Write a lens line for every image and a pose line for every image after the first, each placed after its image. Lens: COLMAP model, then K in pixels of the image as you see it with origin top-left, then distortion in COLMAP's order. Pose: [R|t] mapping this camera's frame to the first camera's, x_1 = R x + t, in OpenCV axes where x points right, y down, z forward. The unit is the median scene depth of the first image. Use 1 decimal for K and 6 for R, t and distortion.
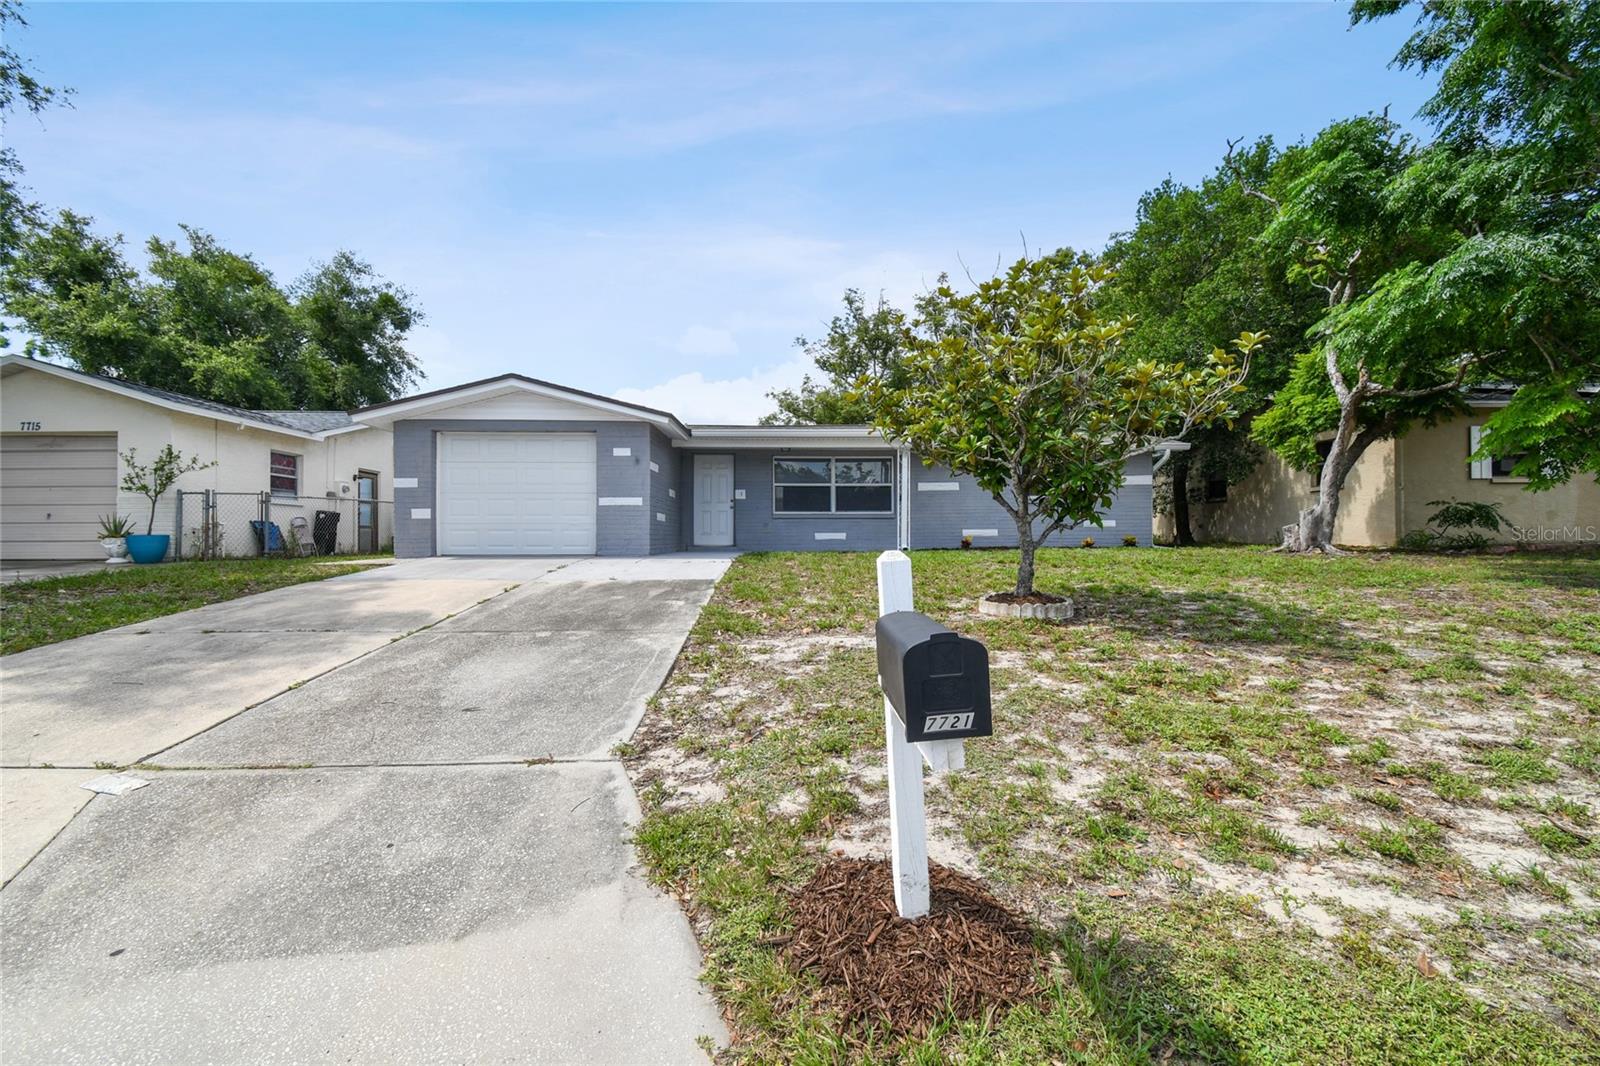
lens RADIAL K [[728.0, 0, 793.5], [0, 728.0, 535.6], [0, 0, 1]] dist [0.044644, -0.032922]
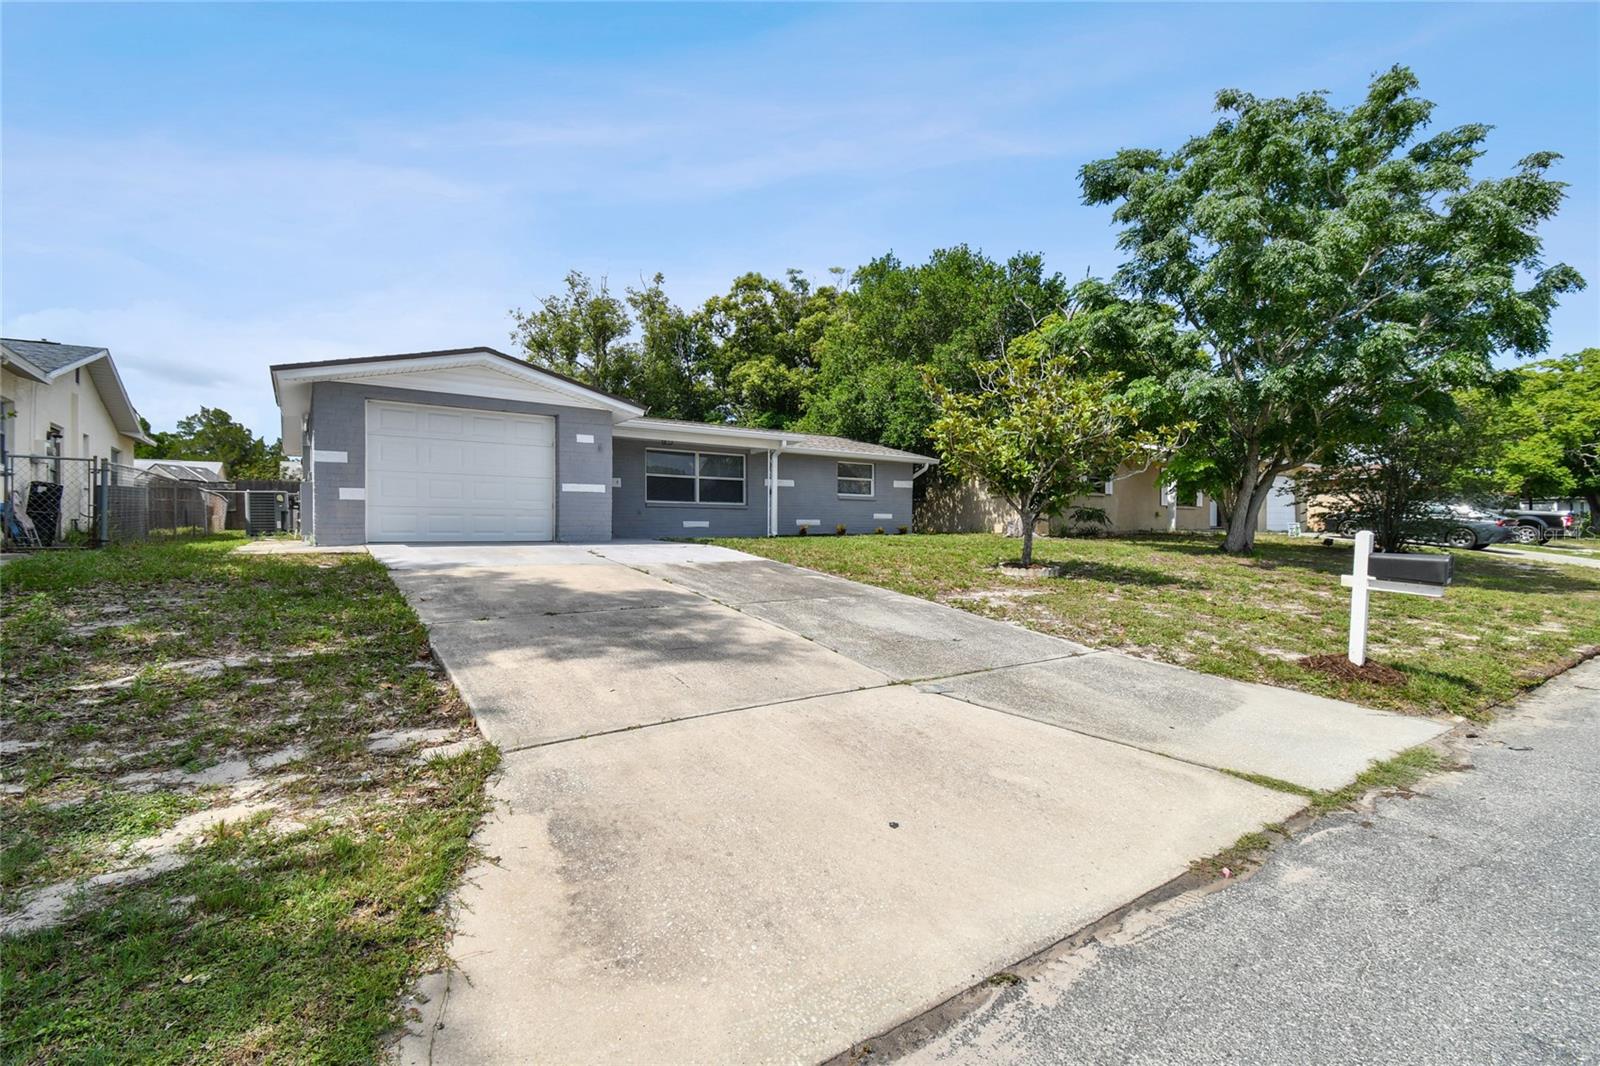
lens RADIAL K [[739.6, 0, 822.9], [0, 739.6, 538.3], [0, 0, 1]] dist [0.022183, -0.010731]
pose [[0.815497, -0.002447, 0.578756, -0.440313], [-0.008593, 0.999830, 0.016336, 0.002265], [-0.578698, -0.018296, 0.815337, -0.020084]]
